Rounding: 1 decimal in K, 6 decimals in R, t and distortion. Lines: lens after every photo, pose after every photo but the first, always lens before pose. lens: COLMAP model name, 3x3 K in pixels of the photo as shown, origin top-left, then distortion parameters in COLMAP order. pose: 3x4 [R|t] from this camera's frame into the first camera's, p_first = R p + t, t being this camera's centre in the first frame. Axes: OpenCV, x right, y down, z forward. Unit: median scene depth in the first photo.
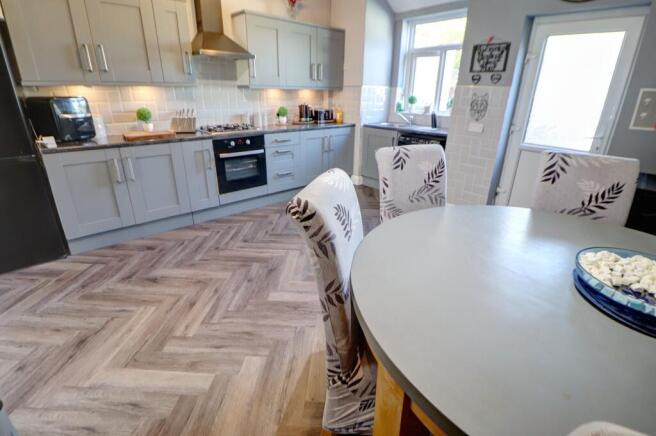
lens RADIAL K [[304.3, 0, 336.2], [0, 304.3, 204.3], [0, 0, 1]] dist [-0.019869, -0.003658]
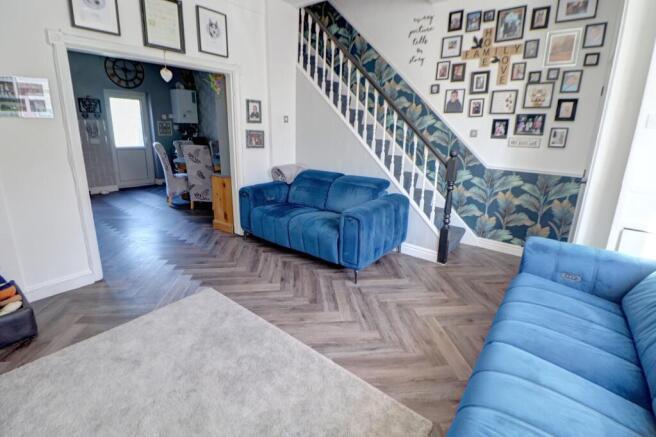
lens RADIAL K [[304.3, 0, 340.6], [0, 304.3, 206.6], [0, 0, 1]] dist [-0.019869, -0.003658]
pose [[-0.184398, -0.260869, 0.947599, -1.719095], [0.310145, 0.899428, 0.307961, 0.004550], [-0.932635, 0.350681, -0.084946, -0.102801]]
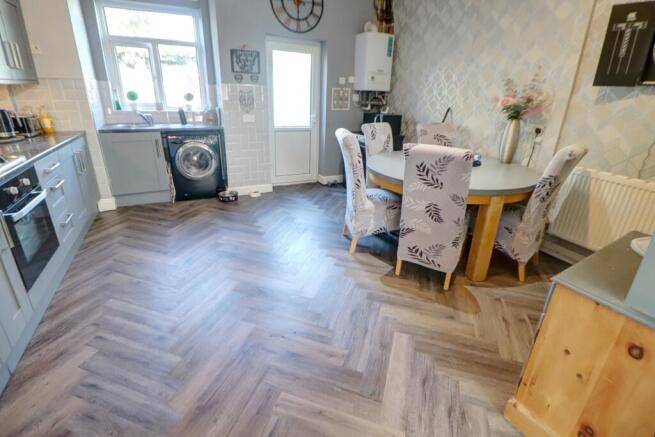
lens RADIAL K [[303.9, 0, 332.7], [0, 303.9, 208.1], [0, 0, 1]] dist [-0.019869, -0.003658]
pose [[0.261706, -0.346220, 0.900912, -0.708688], [0.308537, 0.914474, 0.261805, -0.145707], [-0.914503, 0.209449, 0.346145, 0.359068]]
